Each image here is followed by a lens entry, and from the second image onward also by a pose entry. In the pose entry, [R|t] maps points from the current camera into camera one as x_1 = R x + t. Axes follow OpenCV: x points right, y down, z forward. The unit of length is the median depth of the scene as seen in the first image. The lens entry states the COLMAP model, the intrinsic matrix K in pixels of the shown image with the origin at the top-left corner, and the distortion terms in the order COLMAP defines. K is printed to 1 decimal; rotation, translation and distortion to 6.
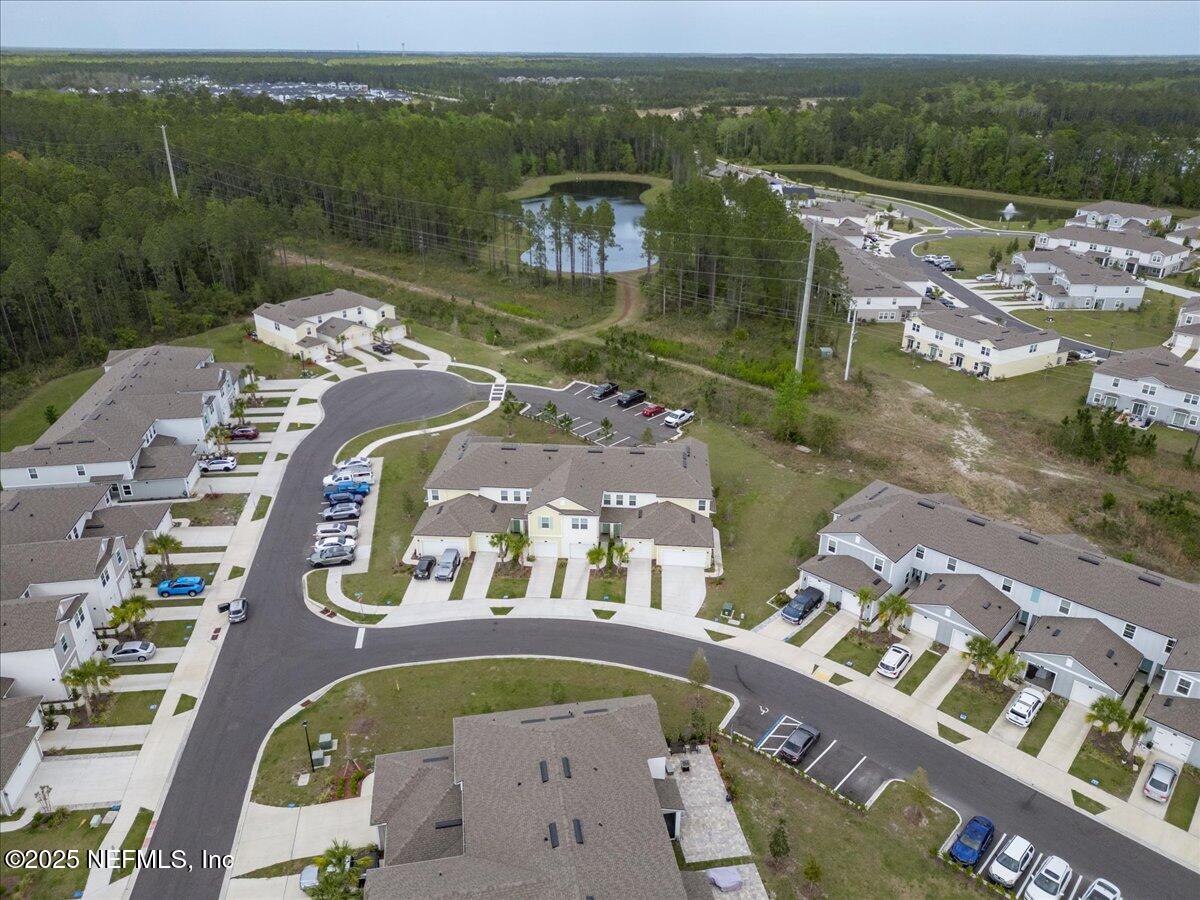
lens RADIAL K [[832.0, 0, 603.4], [0, 832.0, 447.4], [0, 0, 1]] dist [0.064306, -0.079408]
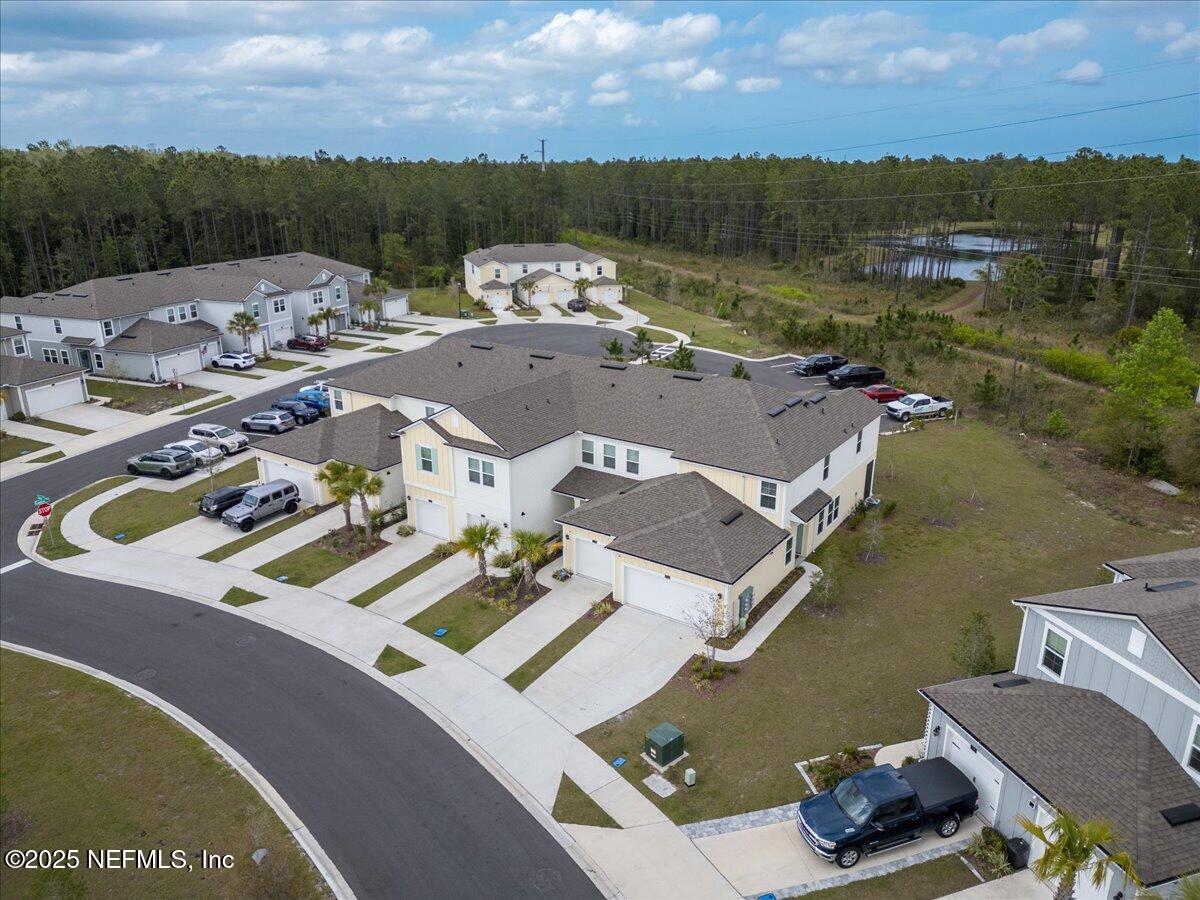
lens RADIAL K [[832.0, 0, 603.4], [0, 832.0, 447.4], [0, 0, 1]] dist [0.064306, -0.079408]
pose [[0.866720, 0.150557, -0.475530, 0.245062], [-0.202791, 0.977372, -0.060171, 0.089002], [0.455710, 0.148585, 0.877640, 0.594073]]
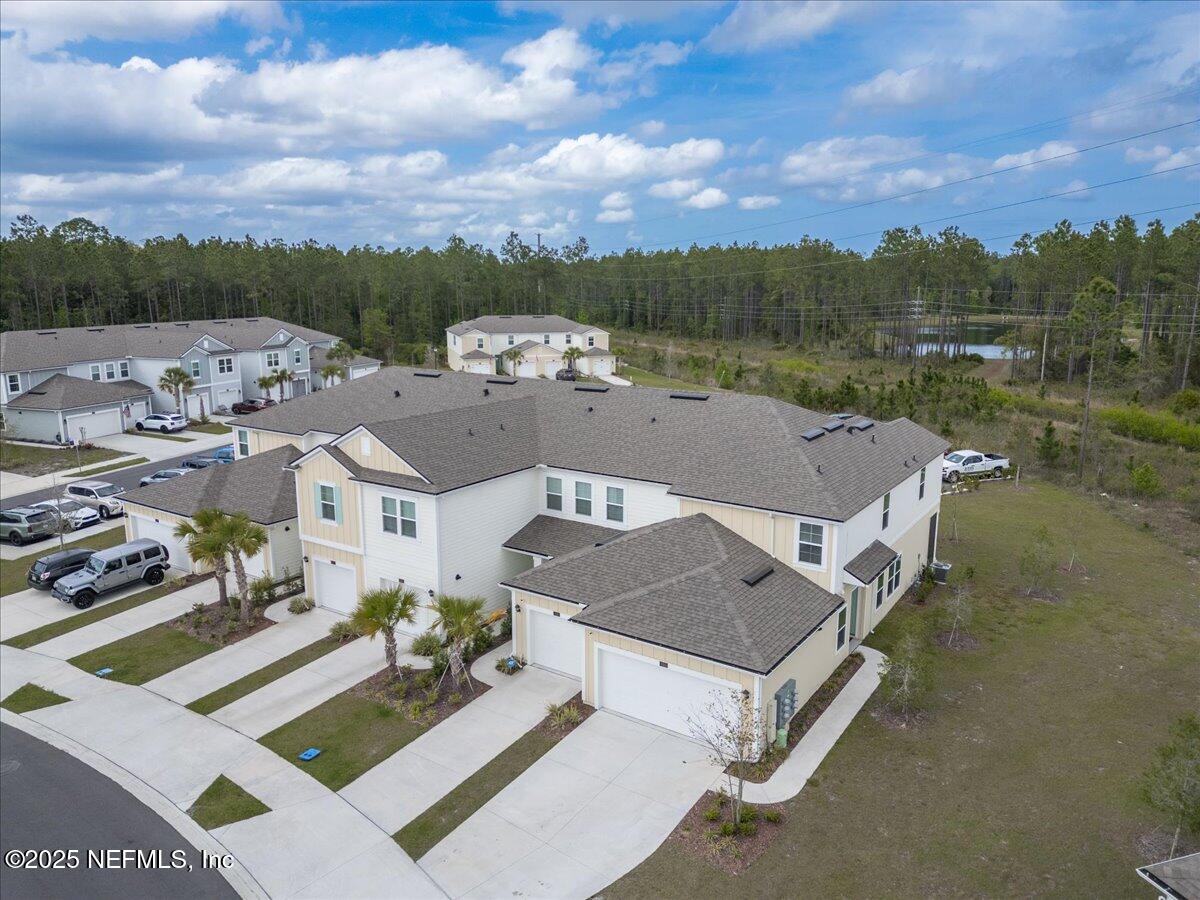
lens RADIAL K [[832.0, 0, 603.4], [0, 832.0, 447.4], [0, 0, 1]] dist [0.064306, -0.079408]
pose [[0.866951, 0.088836, -0.490412, 0.196557], [-0.200808, 0.962845, -0.180572, 0.105023], [0.456150, 0.255025, 0.852578, 0.719825]]
